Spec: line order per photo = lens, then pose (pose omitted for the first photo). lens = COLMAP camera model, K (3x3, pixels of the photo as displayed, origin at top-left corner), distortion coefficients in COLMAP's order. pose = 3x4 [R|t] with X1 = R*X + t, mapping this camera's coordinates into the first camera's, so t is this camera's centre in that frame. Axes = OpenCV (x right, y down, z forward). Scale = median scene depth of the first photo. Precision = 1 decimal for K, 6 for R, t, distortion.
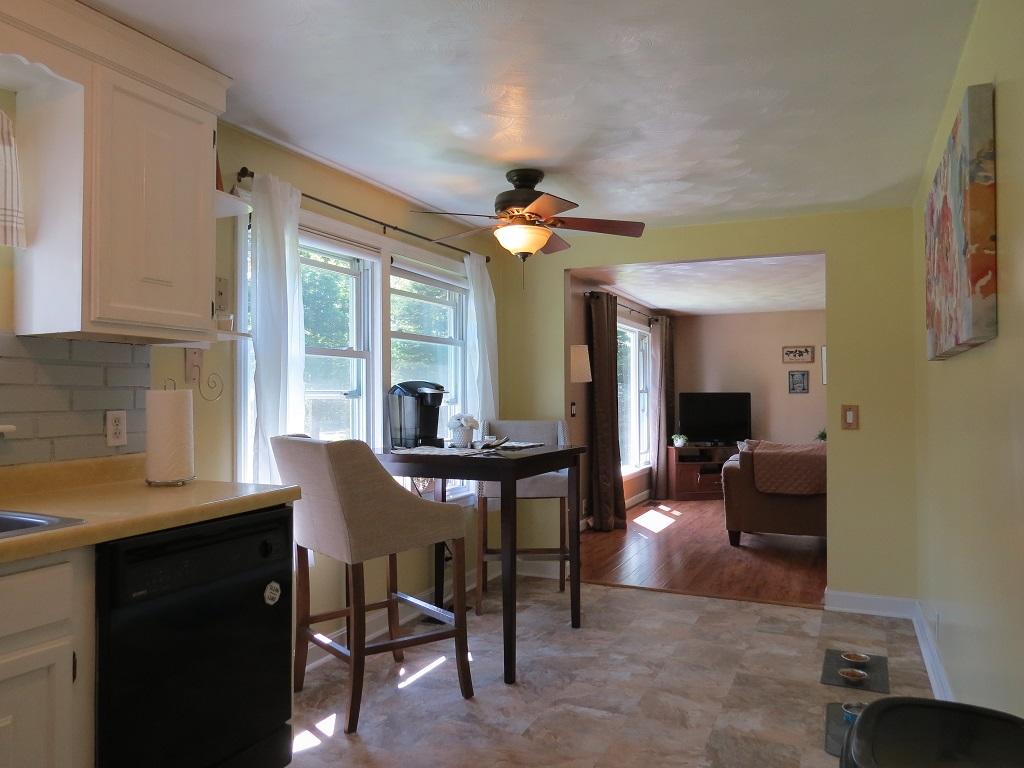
lens RADIAL K [[738.5, 0, 511.4], [0, 738.5, 381.6], [0, 0, 1]] dist [-0.024871, 0.013251]
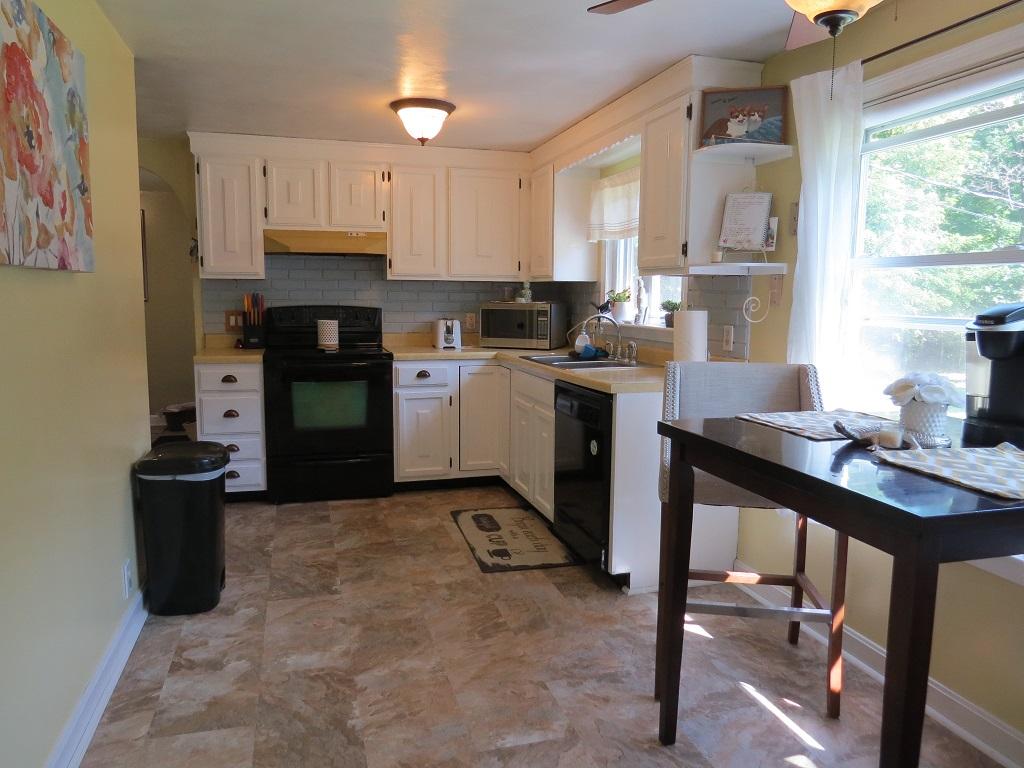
lens RADIAL K [[738.5, 0, 515.5], [0, 738.5, 378.9], [0, 0, 1]] dist [-0.024871, 0.013251]
pose [[-0.754004, 0.070629, -0.653062, 0.451646], [0.004674, 0.994754, 0.102187, -0.002568], [0.656853, 0.073997, -0.750379, 1.185079]]
